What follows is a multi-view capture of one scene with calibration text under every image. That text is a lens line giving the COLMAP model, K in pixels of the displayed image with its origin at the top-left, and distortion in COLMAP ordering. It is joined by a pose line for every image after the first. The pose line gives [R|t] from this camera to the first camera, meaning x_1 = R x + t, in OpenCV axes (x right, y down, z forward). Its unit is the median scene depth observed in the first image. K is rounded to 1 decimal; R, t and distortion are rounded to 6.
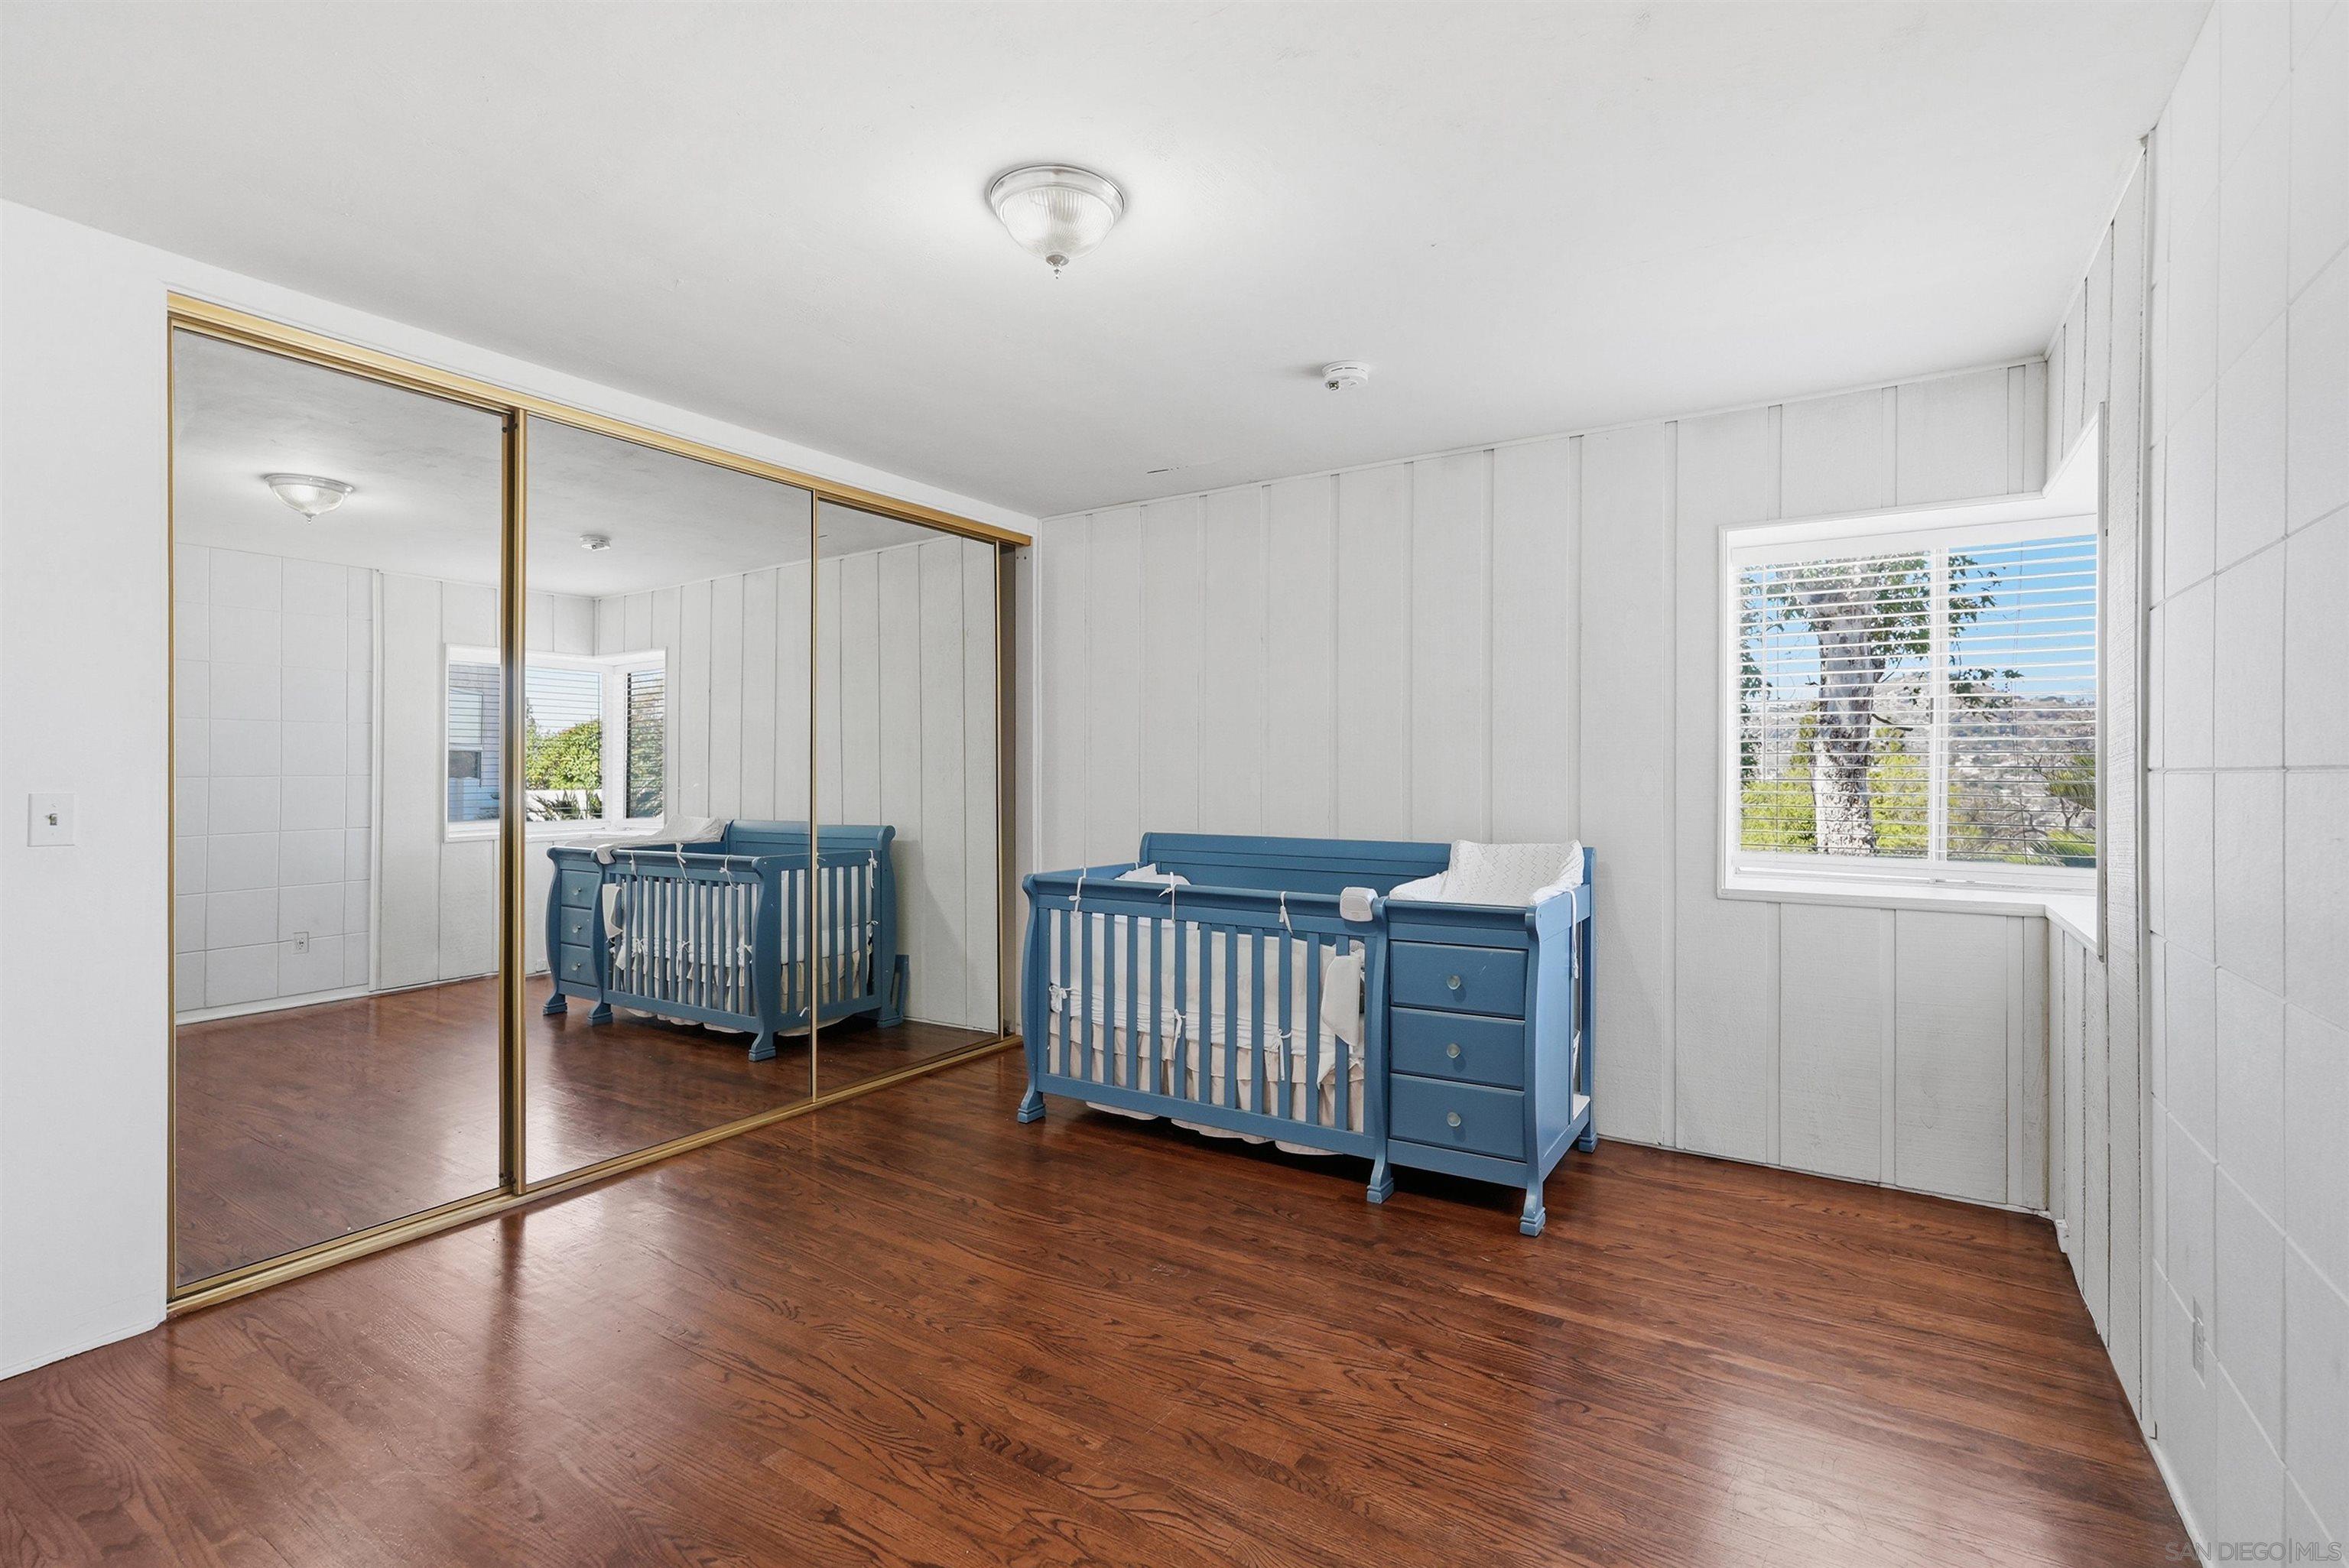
lens RADIAL K [[1056.1, 0, 1170.0], [0, 1056.1, 778.9], [0, 0, 1]] dist [-0.002158, 0.001846]
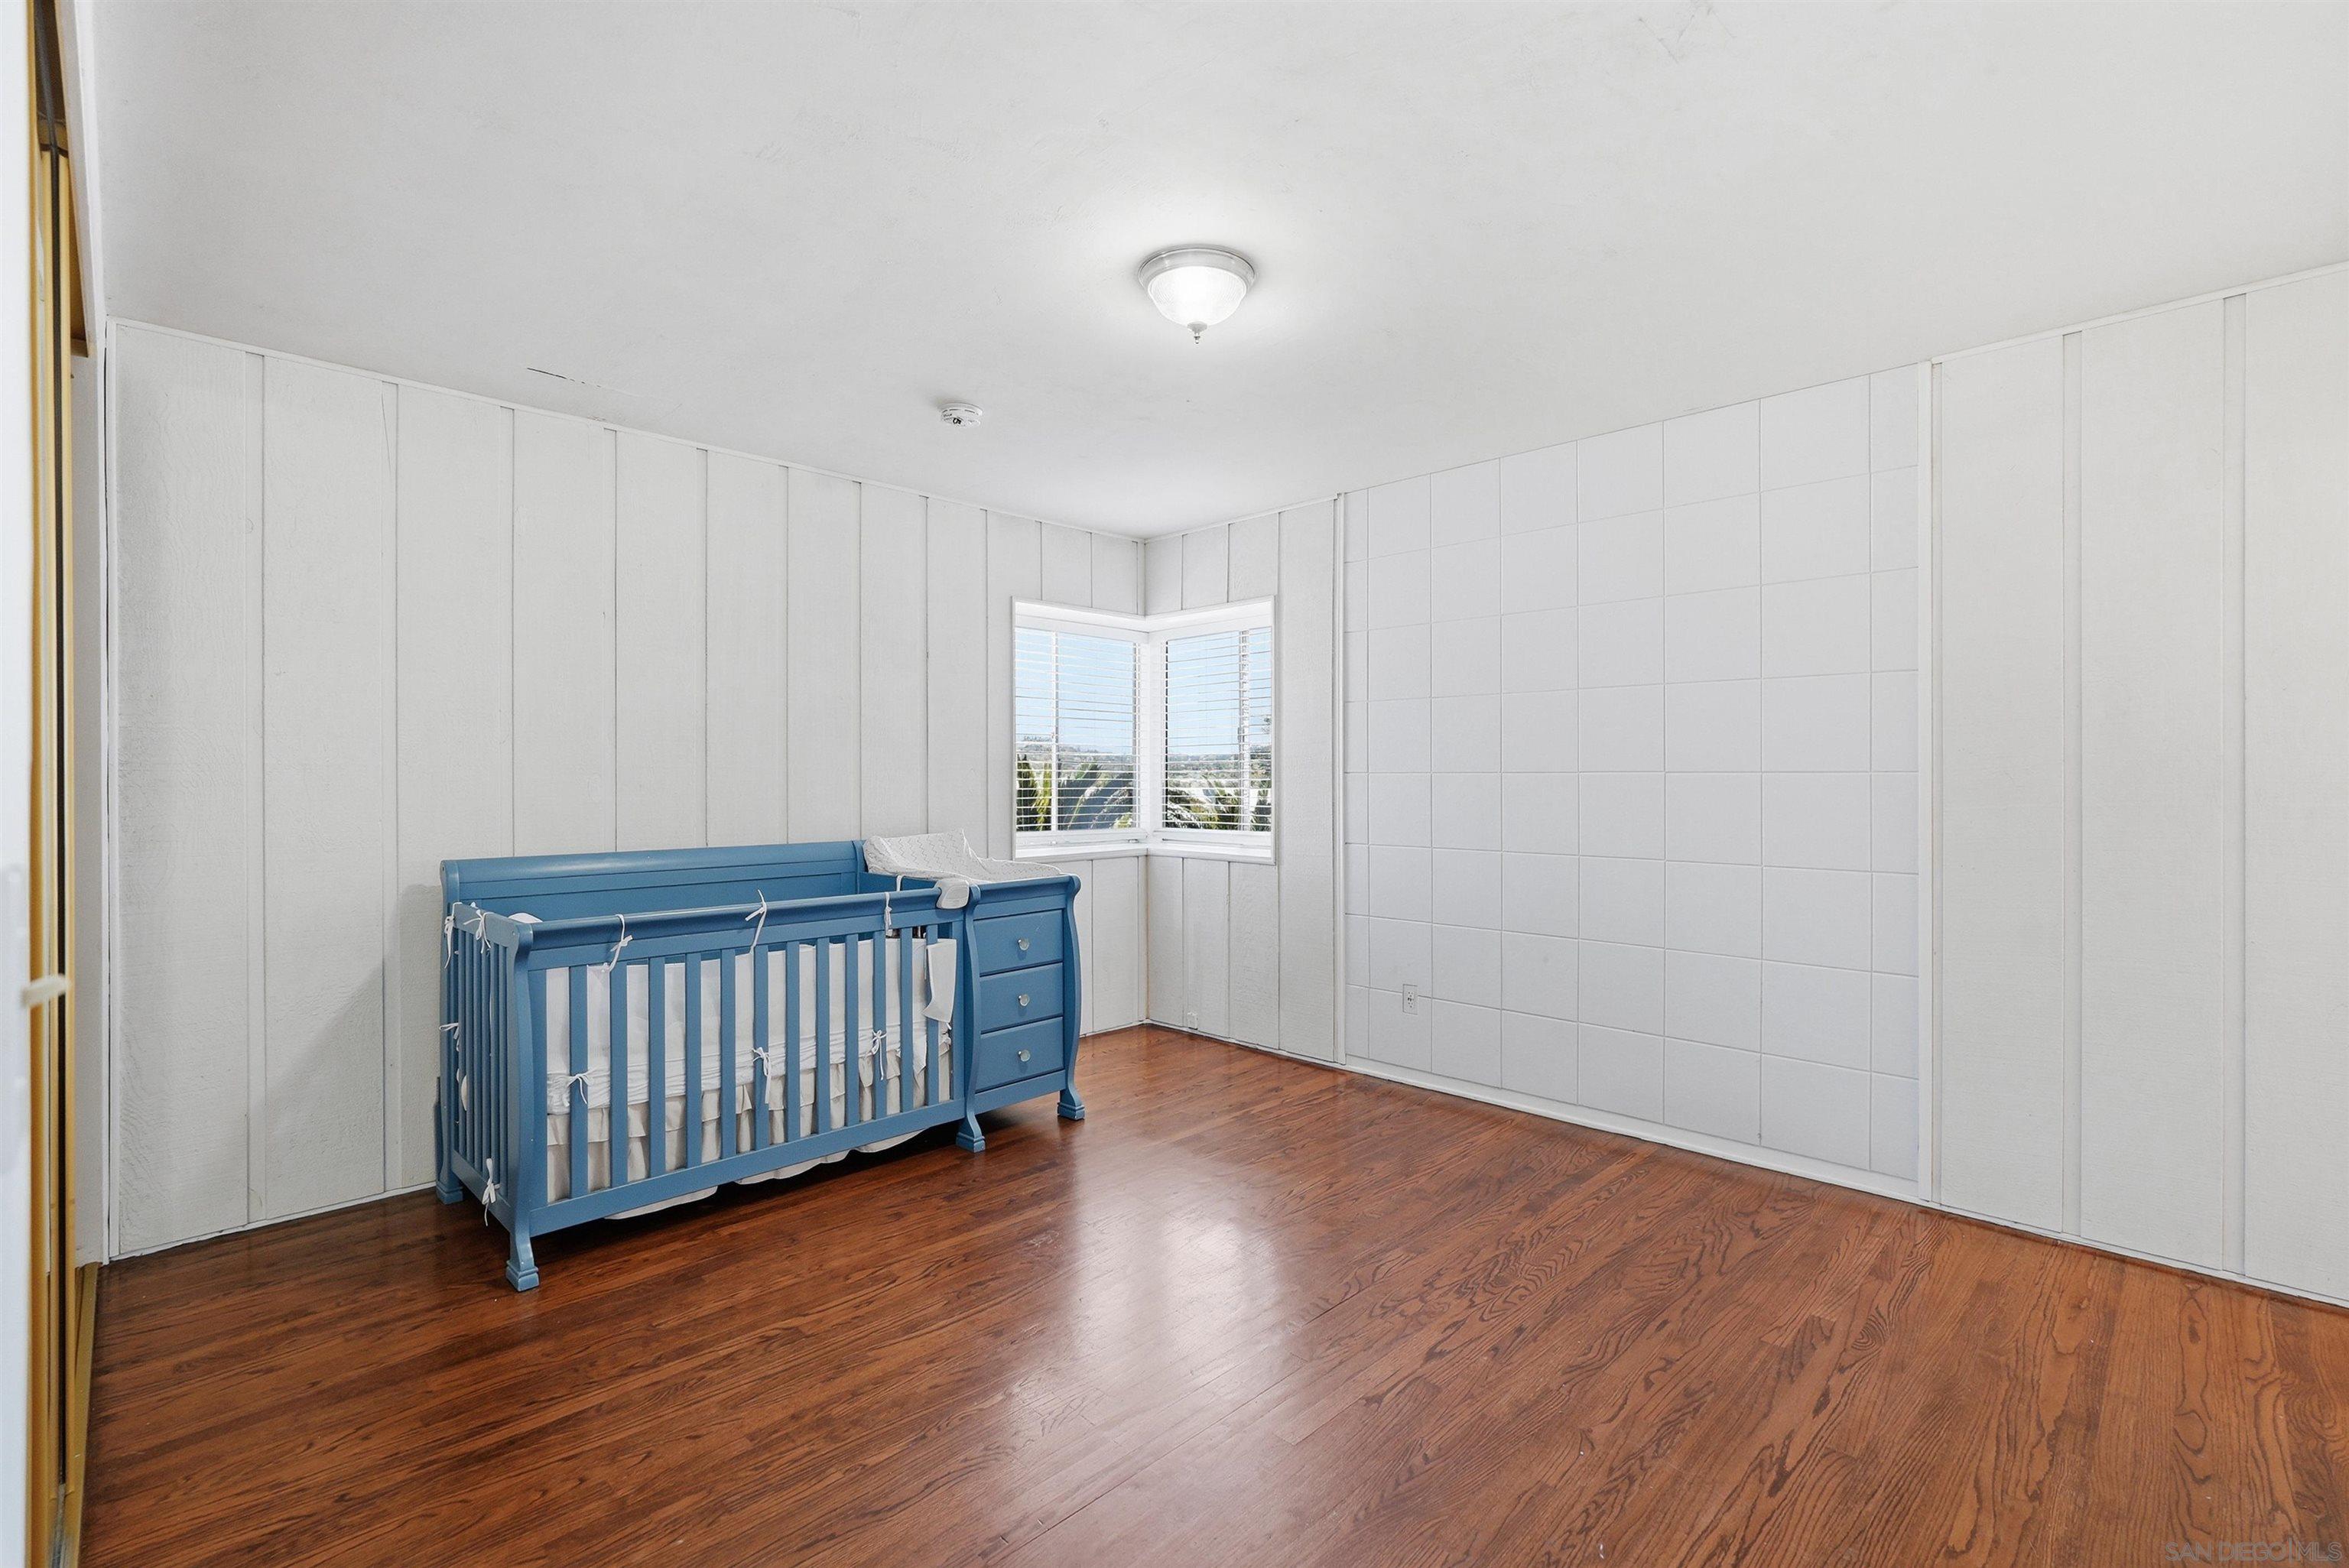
lens RADIAL K [[1056.1, 0, 1171.6], [0, 1056.1, 779.0], [0, 0, 1]] dist [-0.002158, 0.001846]
pose [[0.212428, -0.003021, 0.977172, -0.785845], [0.005512, 0.999983, 0.001893, -0.001320], [-0.977161, 0.004984, 0.212441, 0.496982]]
